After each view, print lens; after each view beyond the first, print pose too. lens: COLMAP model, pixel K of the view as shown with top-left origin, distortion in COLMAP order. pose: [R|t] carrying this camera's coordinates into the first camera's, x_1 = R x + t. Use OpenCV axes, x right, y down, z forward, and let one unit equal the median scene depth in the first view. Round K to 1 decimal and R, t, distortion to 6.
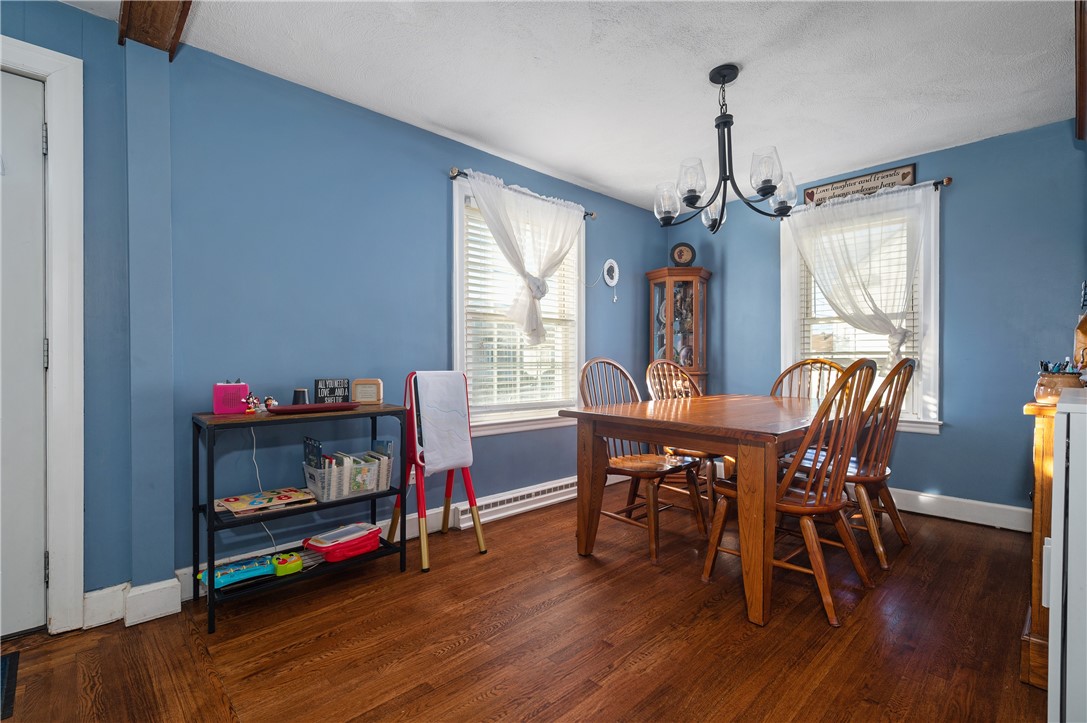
lens RADIAL K [[497.3, 0, 536.6], [0, 497.3, 365.7], [0, 0, 1]] dist [-0.000195, -0.000233]
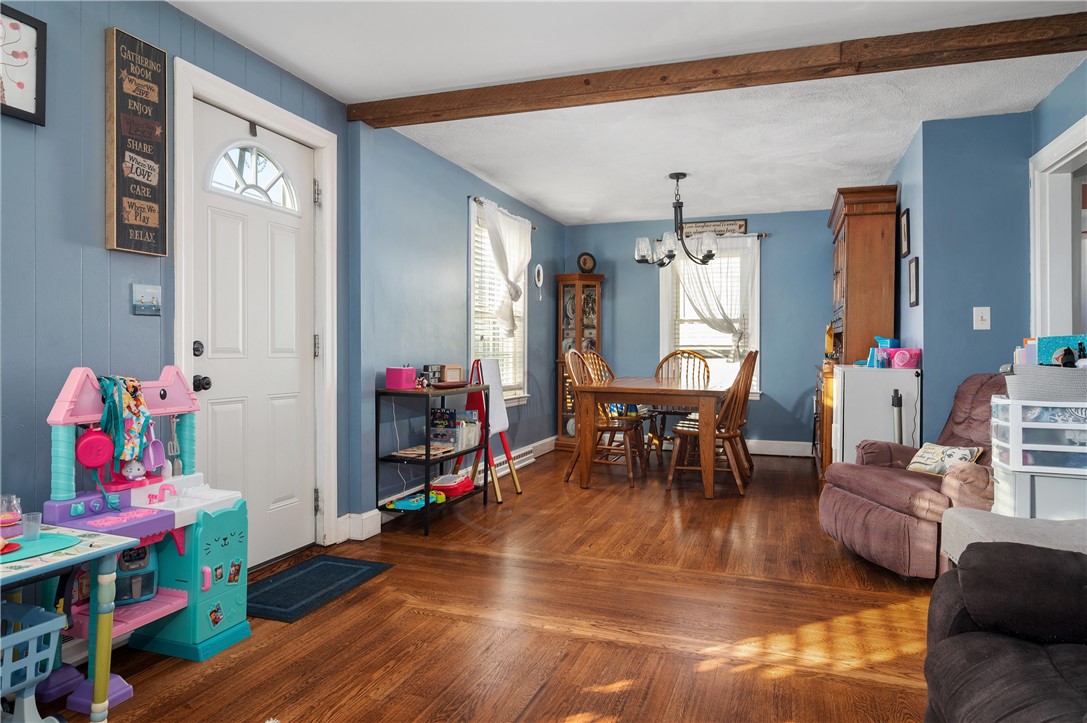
lens RADIAL K [[691.1, 0, 541.4], [0, 691.1, 351.4], [0, 0, 1]] dist [0.002355, 0.003858]
pose [[0.889174, 0.003277, 0.457558, -0.712902], [-0.000621, 0.999982, -0.005956, 0.001269], [-0.457569, 0.005012, 0.889160, -0.544655]]
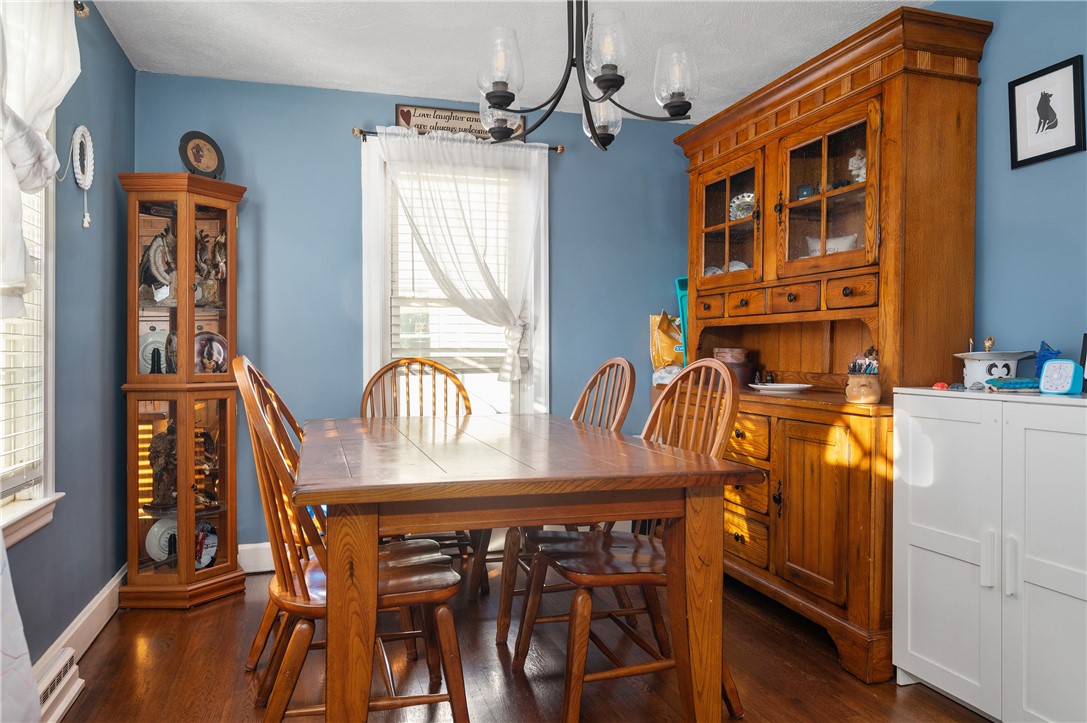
lens RADIAL K [[748.9, 0, 541.7], [0, 748.9, 353.5], [0, 0, 1]] dist [0.011582, 0.001821]
pose [[0.438670, 0.003083, 0.898643, -0.314178], [0.010443, 0.999909, -0.008528, -0.010475], [-0.898587, 0.013125, 0.438598, 0.436329]]
